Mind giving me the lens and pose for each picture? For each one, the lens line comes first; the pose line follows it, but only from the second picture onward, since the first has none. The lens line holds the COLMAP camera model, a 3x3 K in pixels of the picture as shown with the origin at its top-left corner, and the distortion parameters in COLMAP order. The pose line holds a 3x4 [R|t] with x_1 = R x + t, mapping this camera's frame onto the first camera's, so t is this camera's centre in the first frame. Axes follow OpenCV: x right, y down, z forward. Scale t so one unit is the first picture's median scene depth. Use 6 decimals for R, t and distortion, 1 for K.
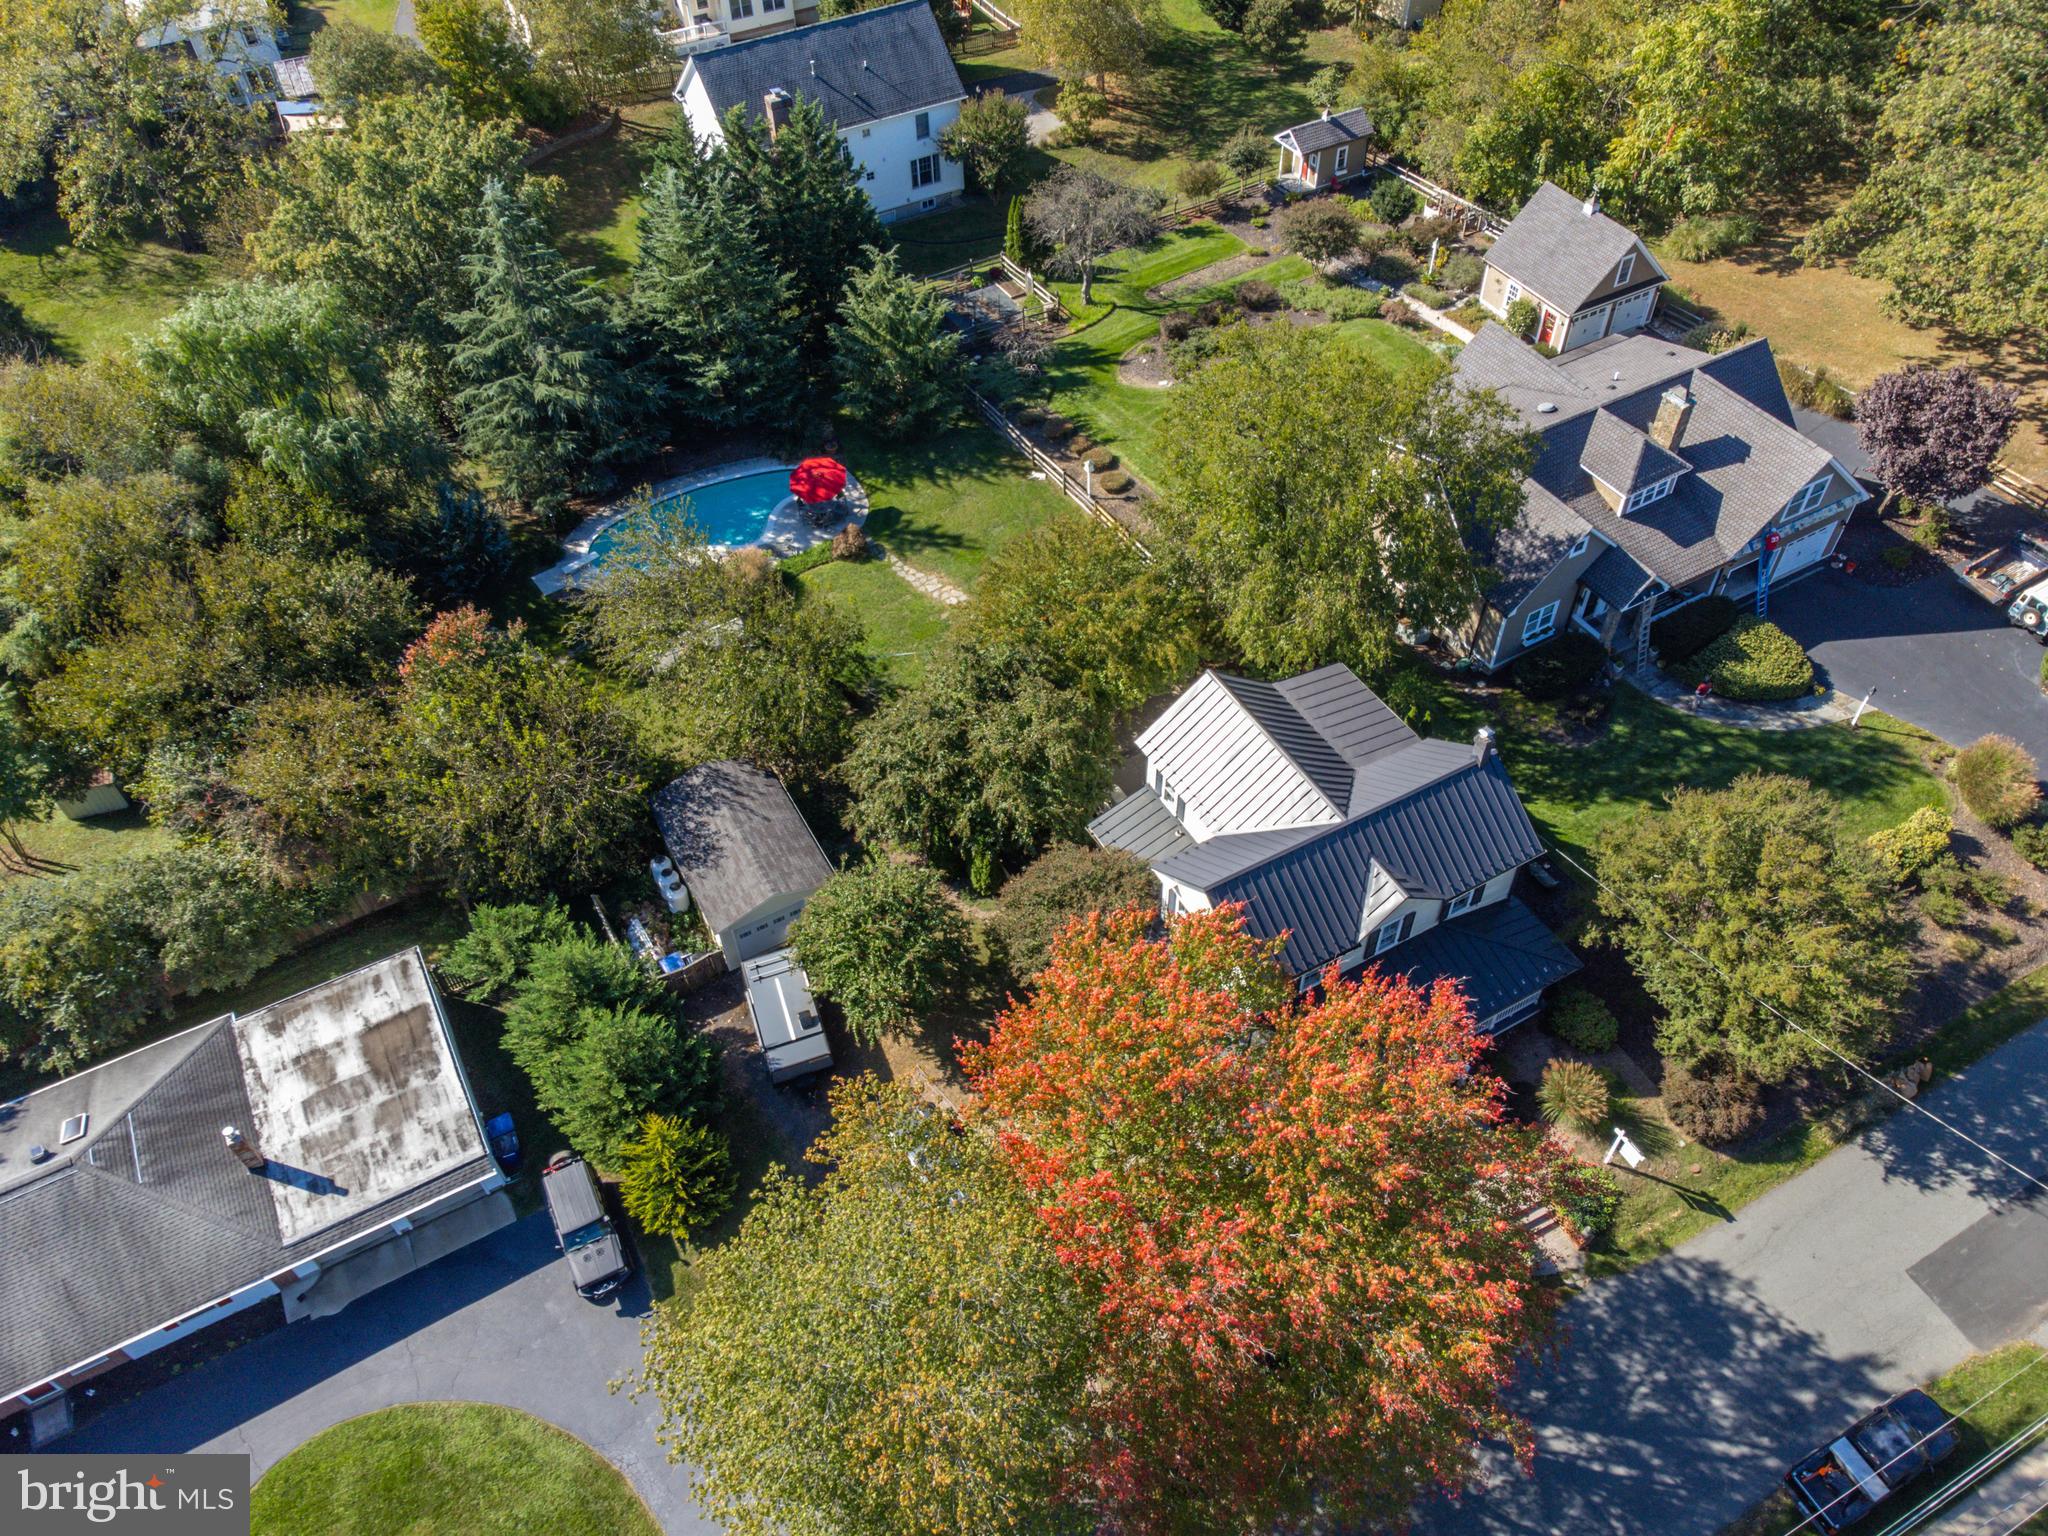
lens RADIAL K [[1386.9, 0, 1024.0], [0, 1386.9, 768.0], [0, 0, 1]] dist [-0.039829, 0.001829]
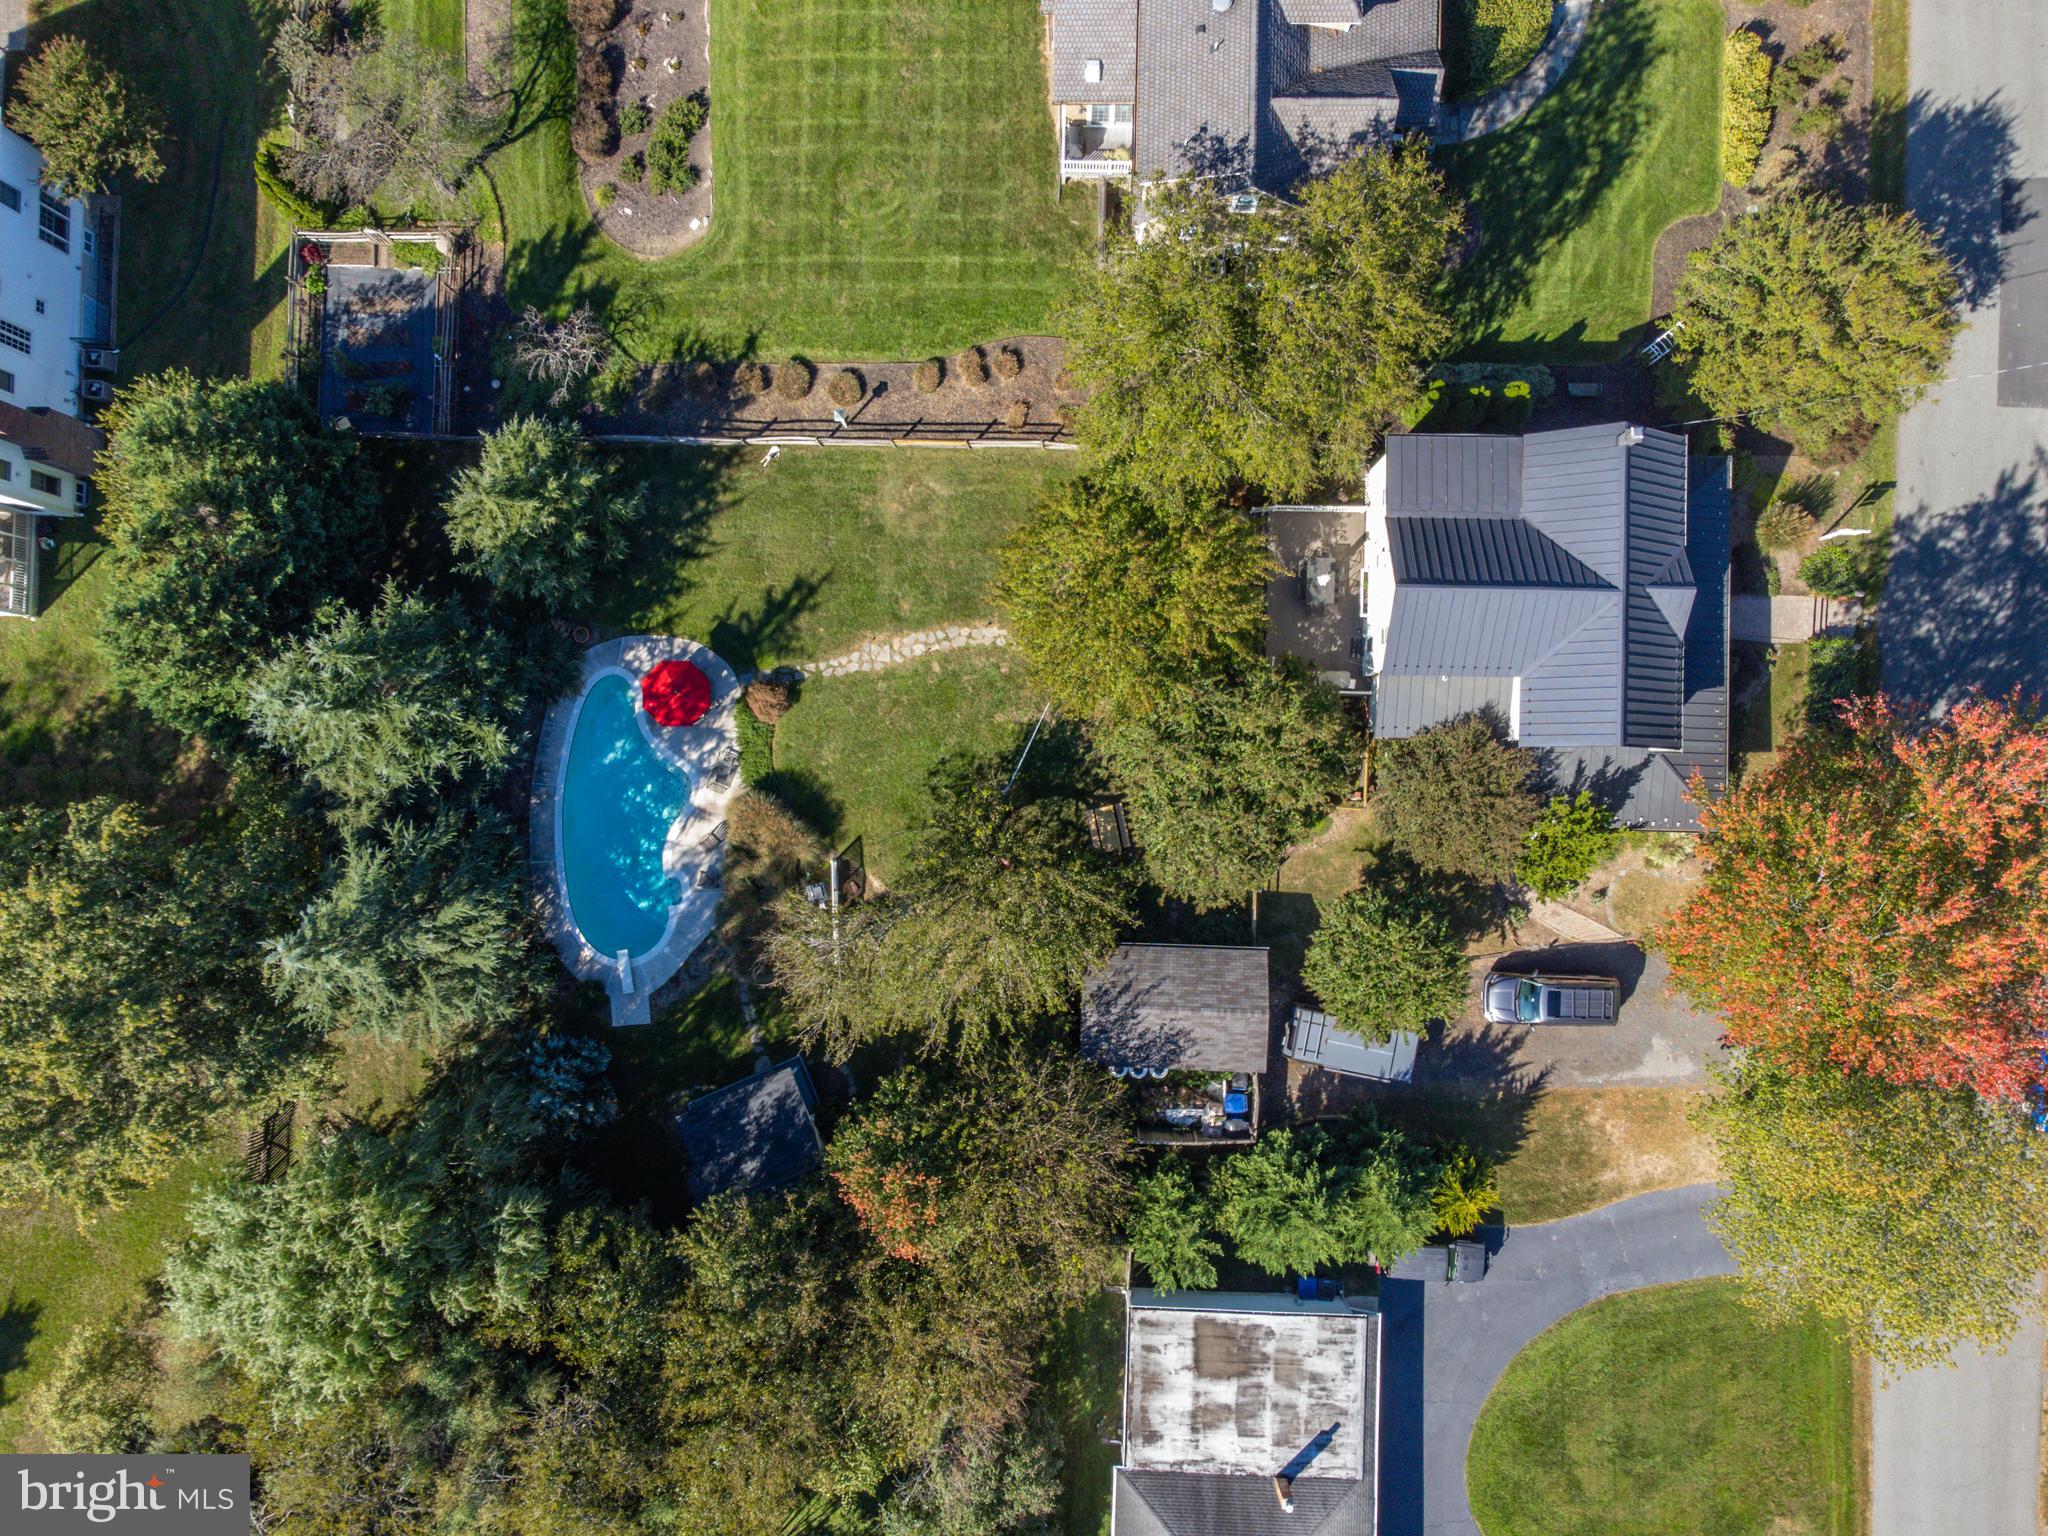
lens RADIAL K [[1386.9, 0, 1024.0], [0, 1386.9, 768.0], [0, 0, 1]] dist [-0.039829, 0.001829]
pose [[0.515013, -0.857064, 0.014259, -0.139852], [0.680562, 0.418952, 0.601095, -0.848528], [-0.521150, -0.299868, 0.799051, 0.312102]]
